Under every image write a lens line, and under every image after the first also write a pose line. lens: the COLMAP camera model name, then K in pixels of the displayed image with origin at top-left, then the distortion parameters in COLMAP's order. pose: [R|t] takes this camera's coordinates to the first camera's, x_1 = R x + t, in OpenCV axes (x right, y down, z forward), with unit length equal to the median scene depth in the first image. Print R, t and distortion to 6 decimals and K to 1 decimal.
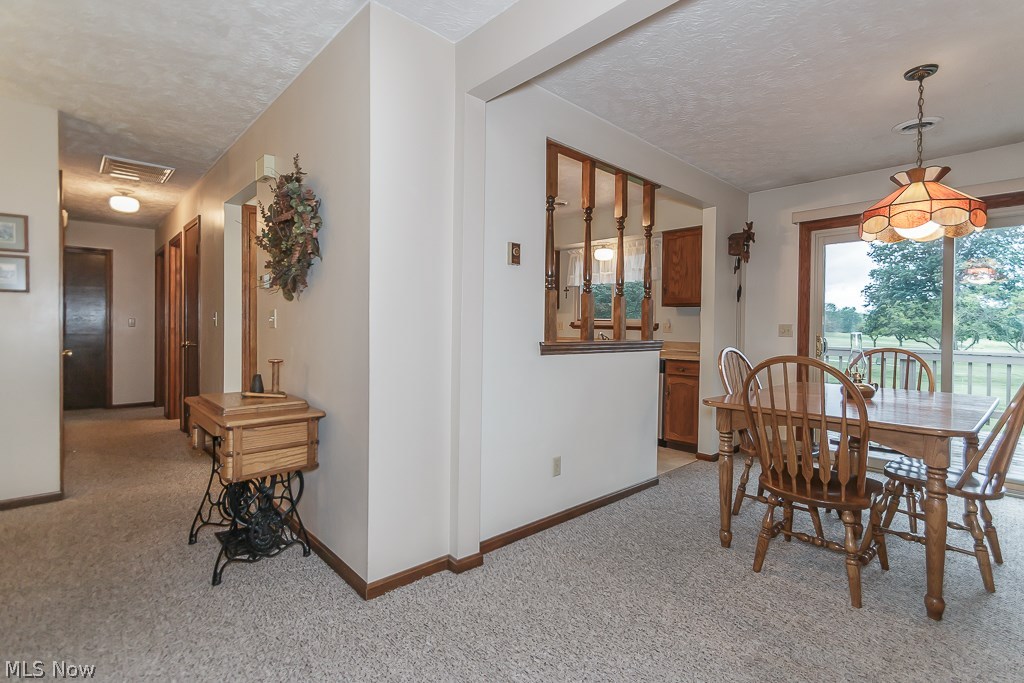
lens RADIAL K [[487.2, 0, 513.1], [0, 487.2, 335.9], [0, 0, 1]] dist [0.000380, -0.000034]
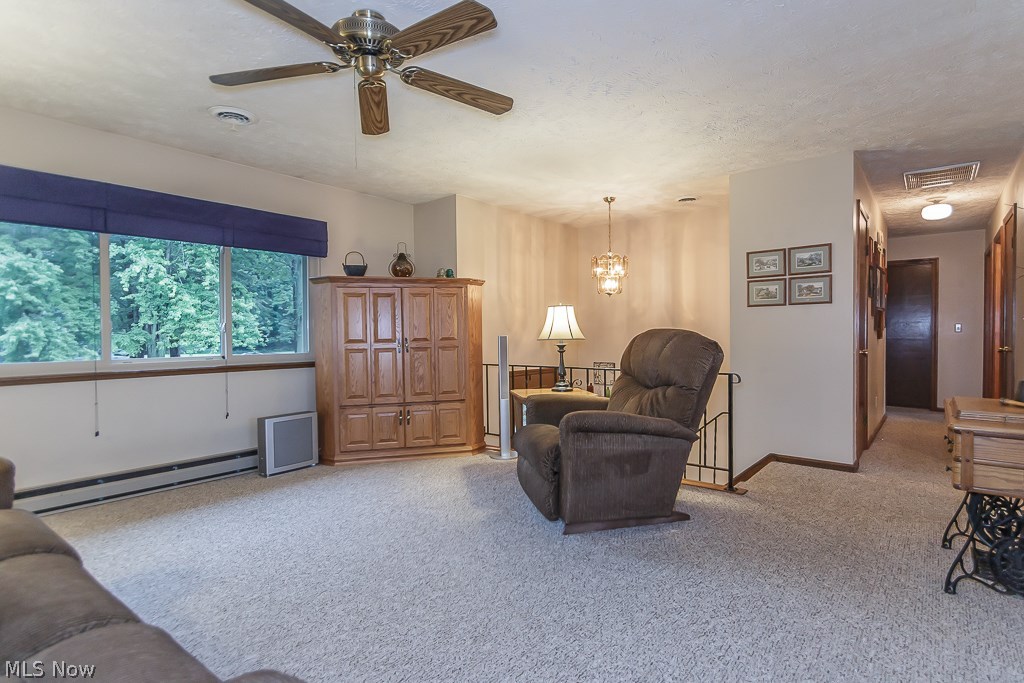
lens RADIAL K [[515.9, 0, 592.2], [0, 515.9, 349.6], [0, 0, 1]] dist [0.000249, -0.000441]
pose [[0.239970, 0.014155, -0.970677, 0.175455], [-0.004816, 0.999899, 0.013390, 0.018413], [0.970768, 0.001462, 0.240014, 0.064421]]
